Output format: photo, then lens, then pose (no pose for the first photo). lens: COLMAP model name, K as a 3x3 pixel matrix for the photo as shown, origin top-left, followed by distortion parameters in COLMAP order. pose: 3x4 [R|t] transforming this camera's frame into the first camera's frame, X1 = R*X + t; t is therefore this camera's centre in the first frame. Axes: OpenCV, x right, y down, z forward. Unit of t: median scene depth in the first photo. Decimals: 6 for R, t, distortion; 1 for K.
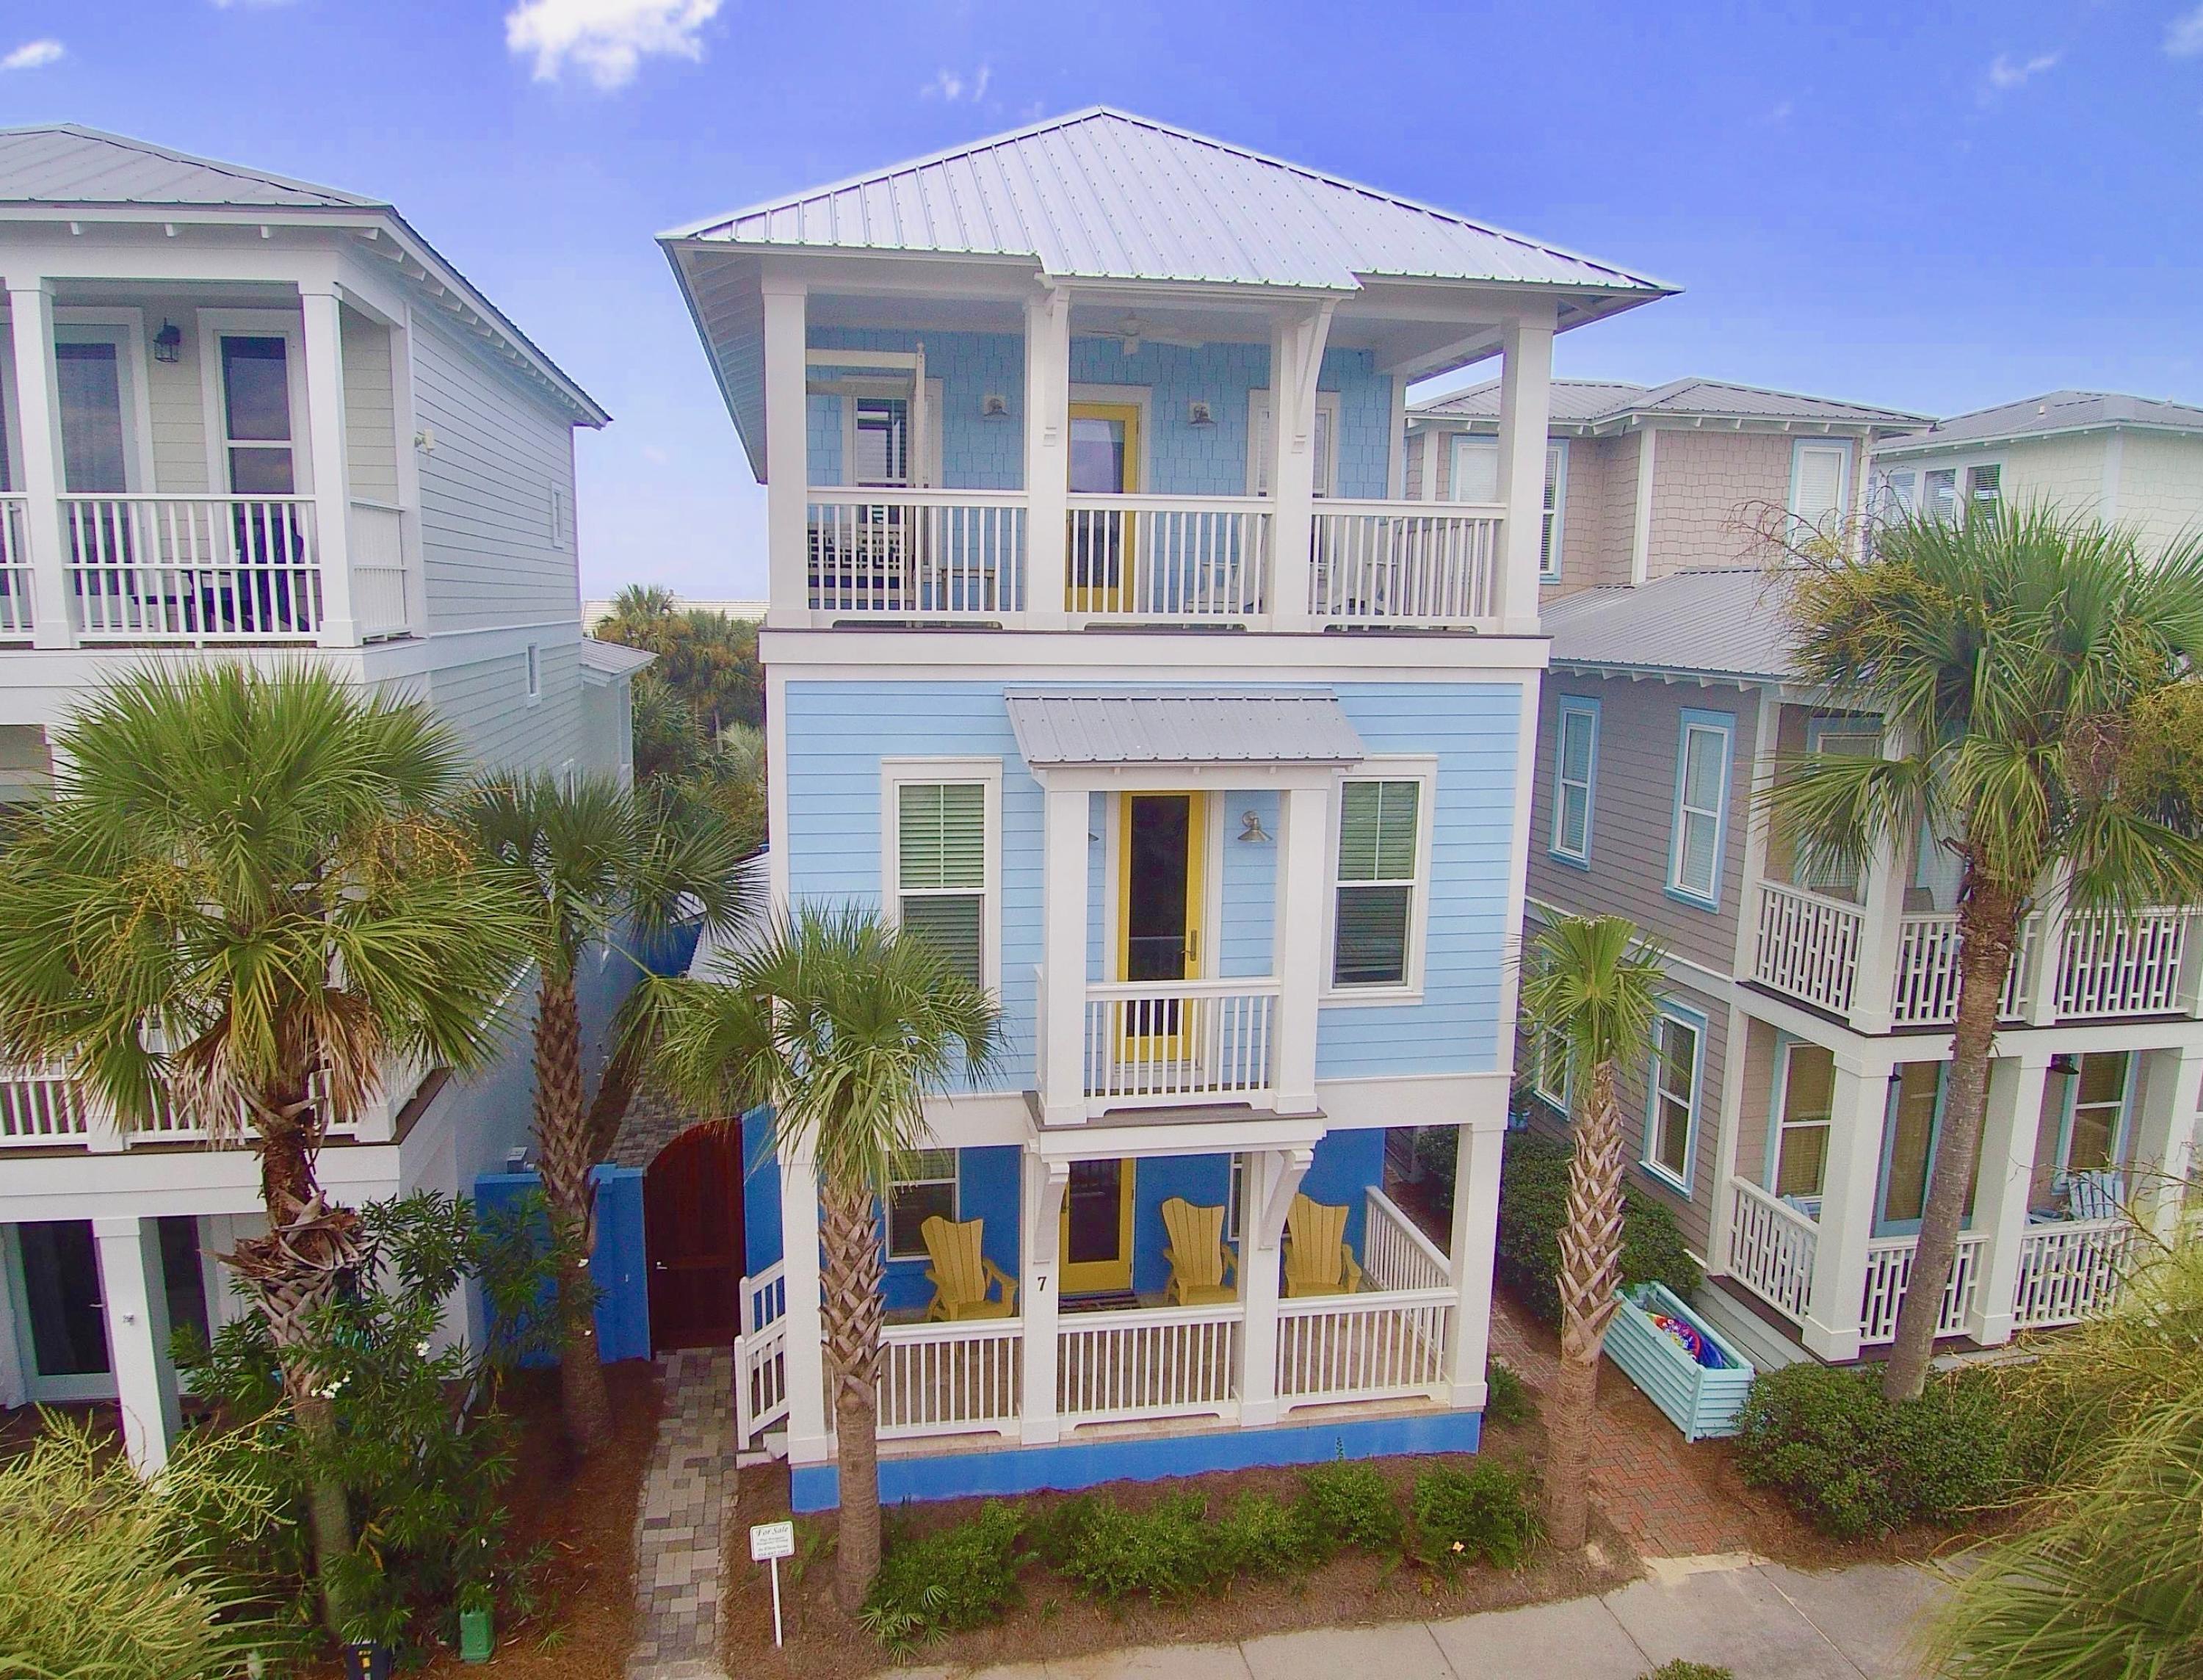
lens RADIAL K [[1457.9, 0, 1034.6], [0, 1457.9, 842.5], [0, 0, 1]] dist [-0.030847, -0.011024]
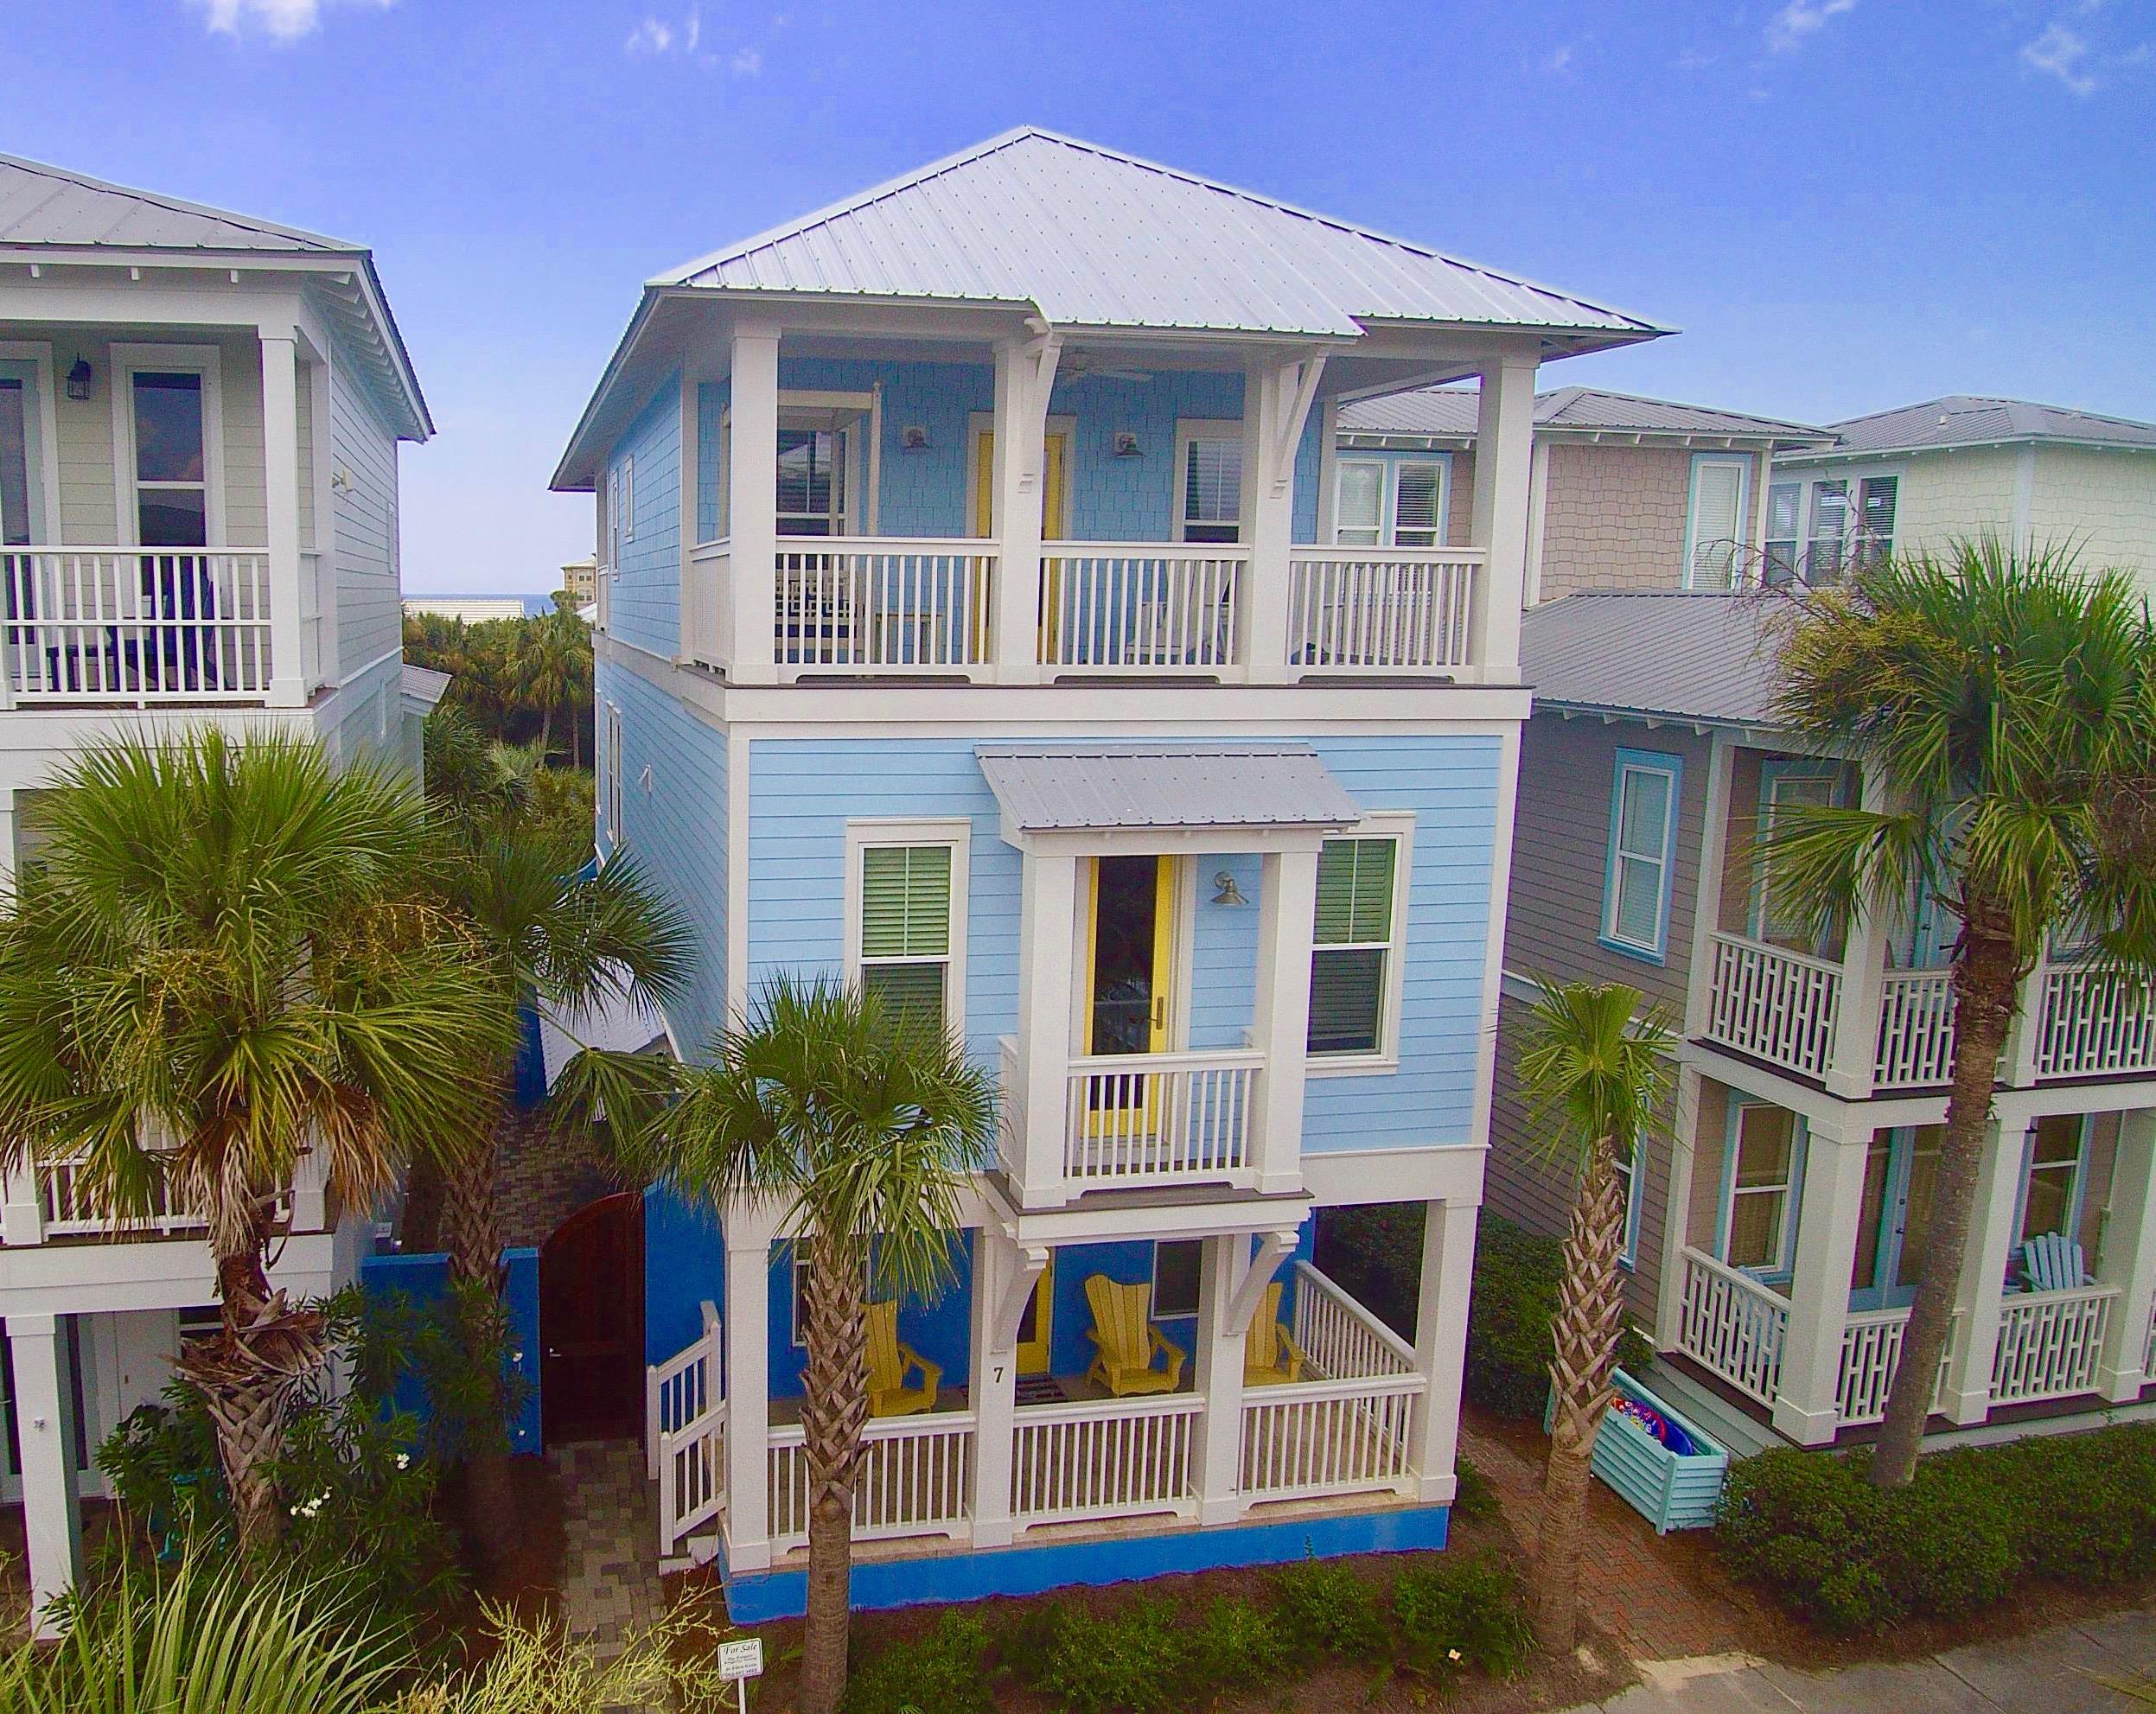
lens RADIAL K [[1585.5, 0, 752.7], [0, 1585.5, 803.3], [0, 0, 1]] dist [-0.028406, -0.017568]
pose [[0.999992, -0.002719, 0.003049, -0.159121], [0.002812, 0.999518, -0.030924, -0.034851], [-0.002964, 0.030932, 0.999517, -0.028688]]
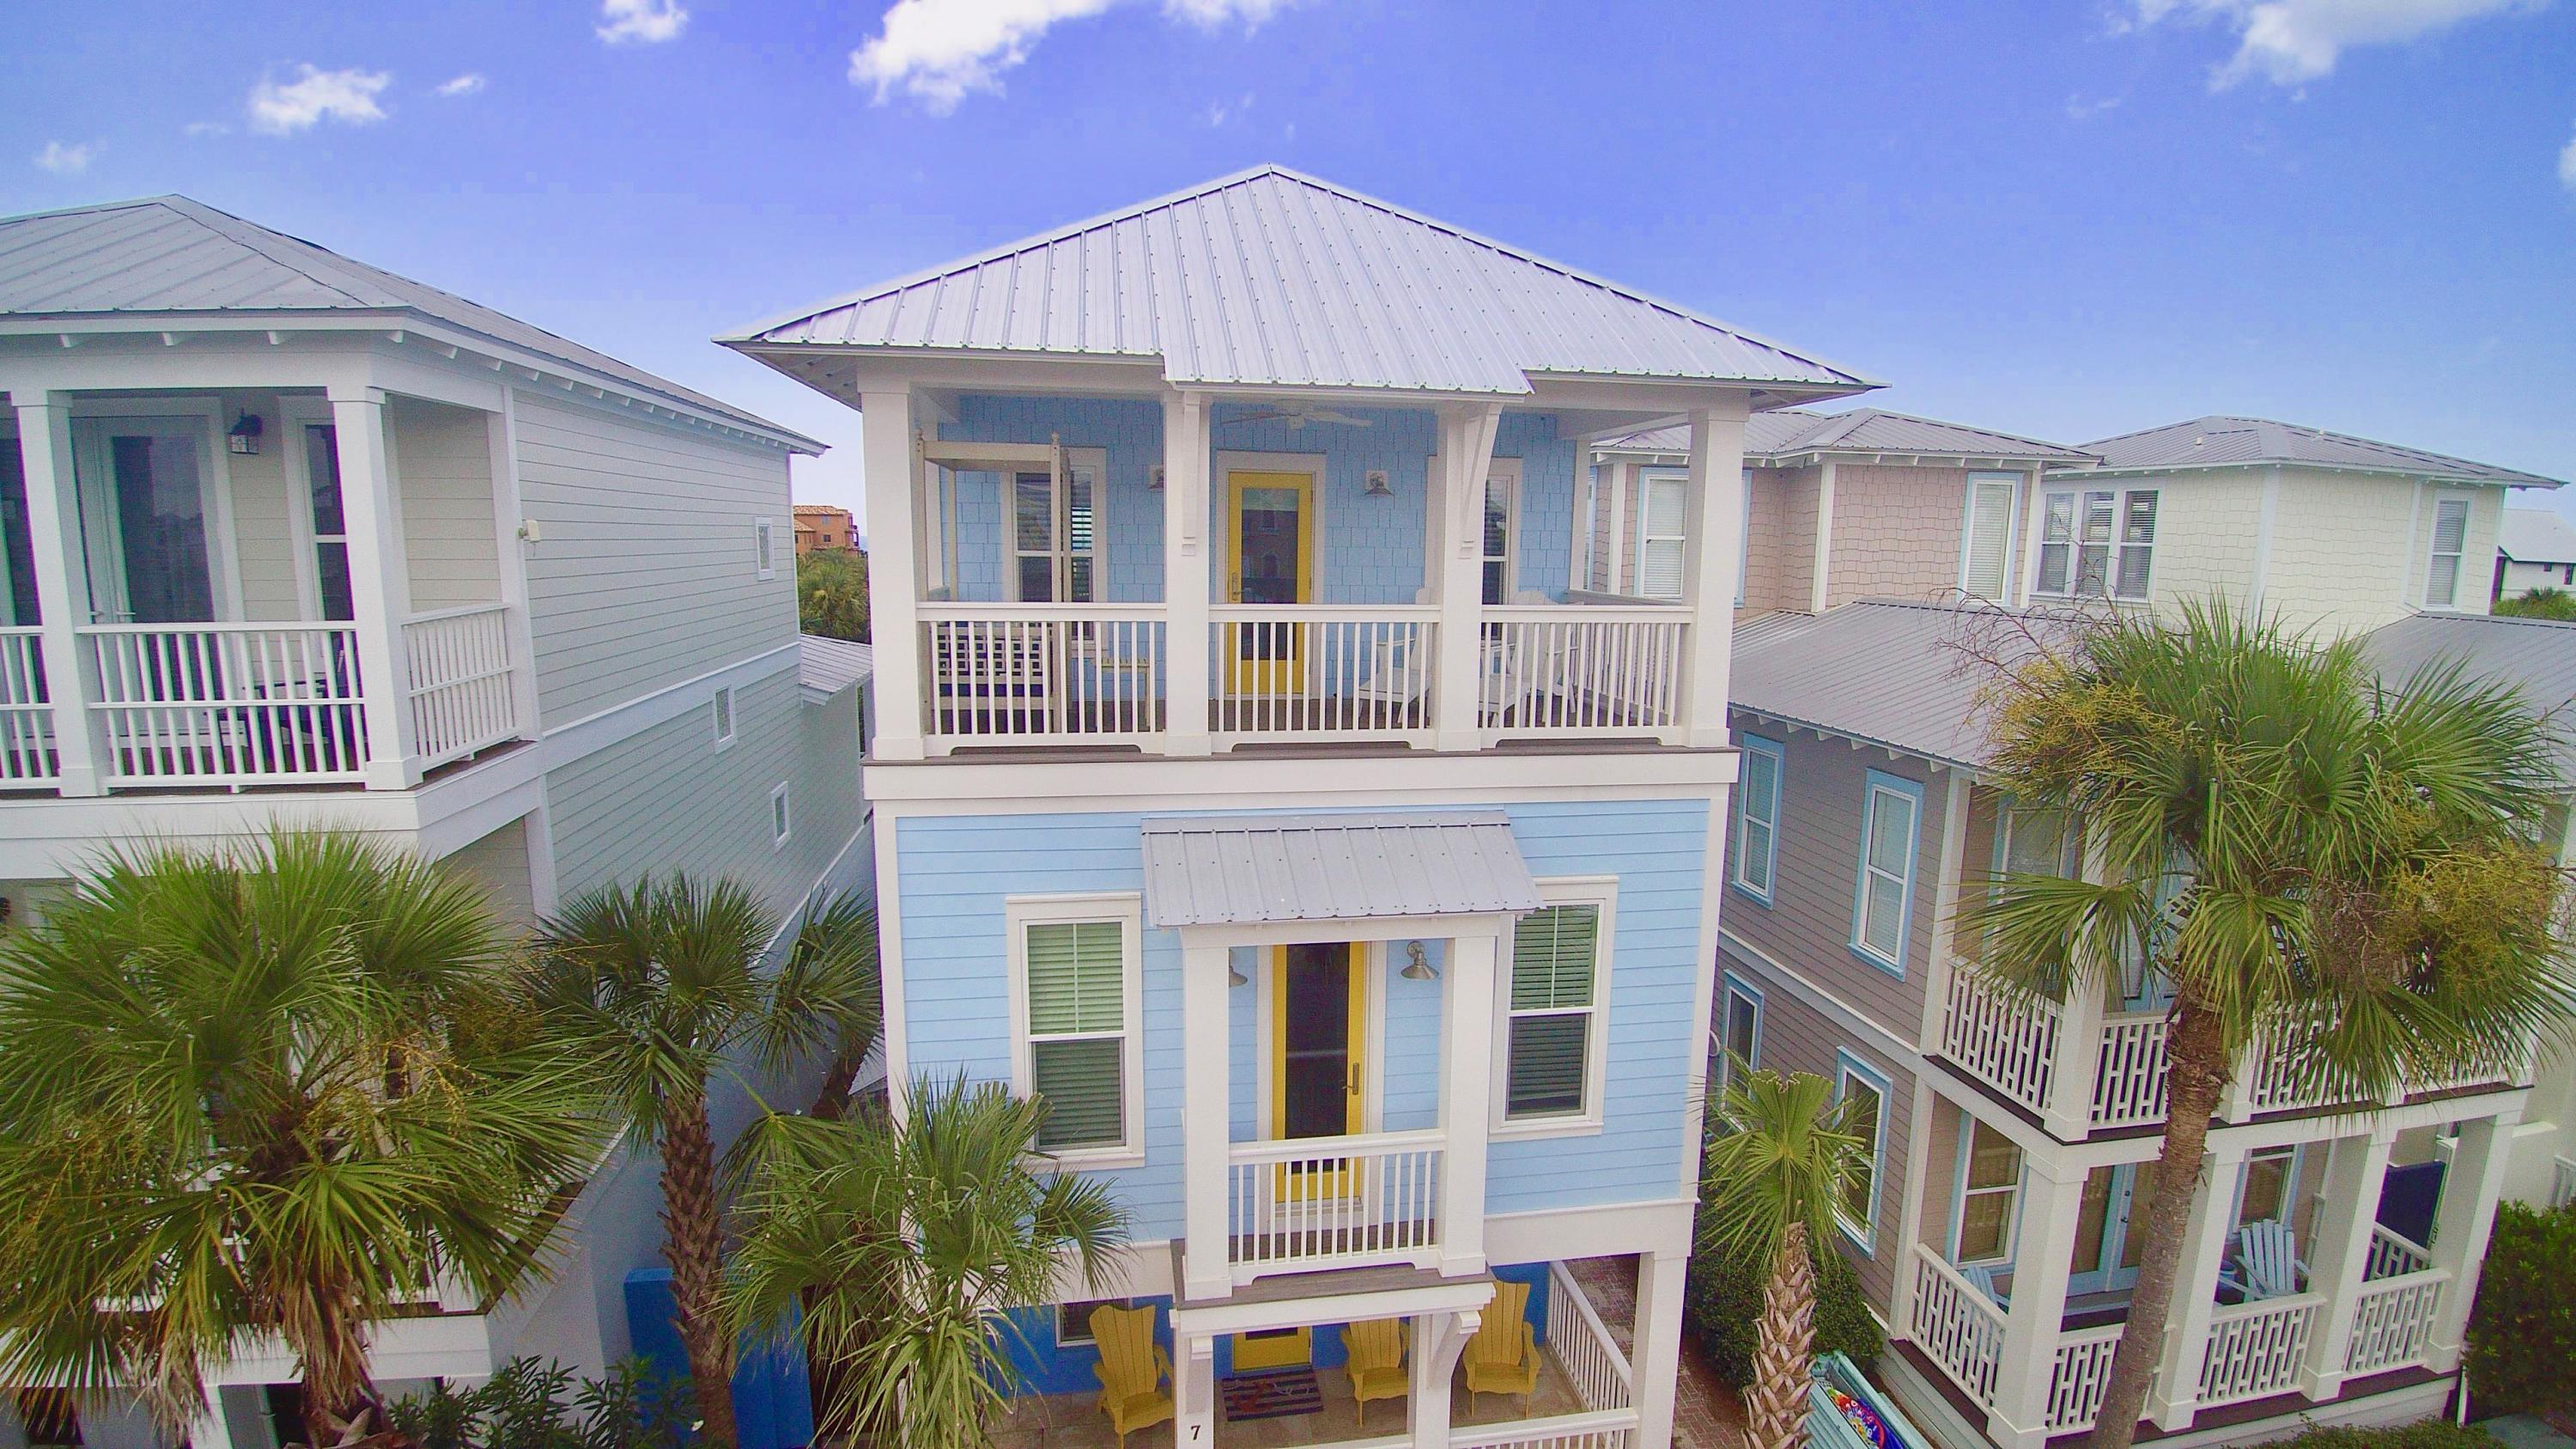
lens RADIAL K [[1230.1, 0, 1307.0], [0, 1230.1, 743.3], [0, 0, 1]] dist [-0.031364, -0.014008]
pose [[0.999930, 0.000886, 0.011782, 0.069137], [-0.000909, 0.999998, 0.001948, -0.146487], [-0.011780, -0.001958, 0.999929, 0.219795]]
